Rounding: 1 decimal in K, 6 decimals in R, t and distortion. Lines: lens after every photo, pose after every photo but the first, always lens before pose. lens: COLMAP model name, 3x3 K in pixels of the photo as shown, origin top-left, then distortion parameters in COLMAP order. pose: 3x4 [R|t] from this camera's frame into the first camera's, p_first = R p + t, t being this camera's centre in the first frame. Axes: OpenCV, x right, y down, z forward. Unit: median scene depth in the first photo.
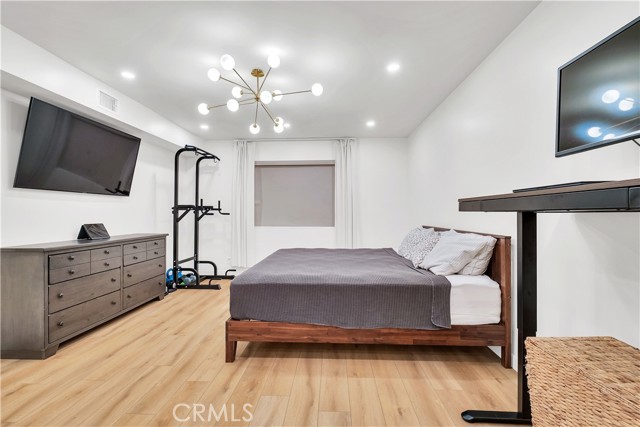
lens RADIAL K [[284.6, 0, 319.3], [0, 284.6, 217.3], [0, 0, 1]] dist [-0.000277, -0.000083]
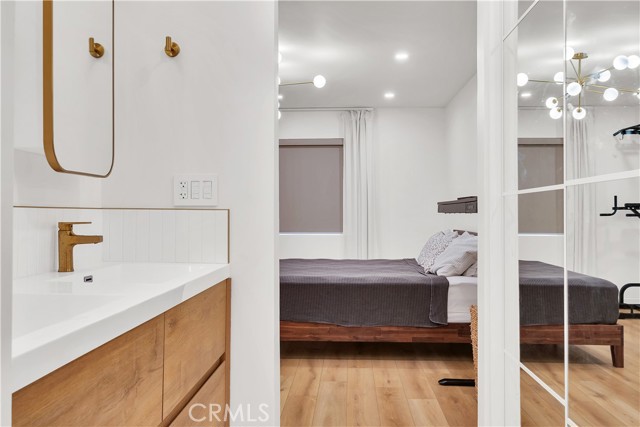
lens RADIAL K [[524.8, 0, 320.0], [0, 524.8, 213.5], [0, 0, 1]] dist [0.003117, 0.002287]
pose [[0.999993, 0.001658, -0.003334, 0.001788], [-0.001701, 0.999916, -0.012833, 0.008391], [0.003313, 0.012839, 0.999912, -0.889601]]
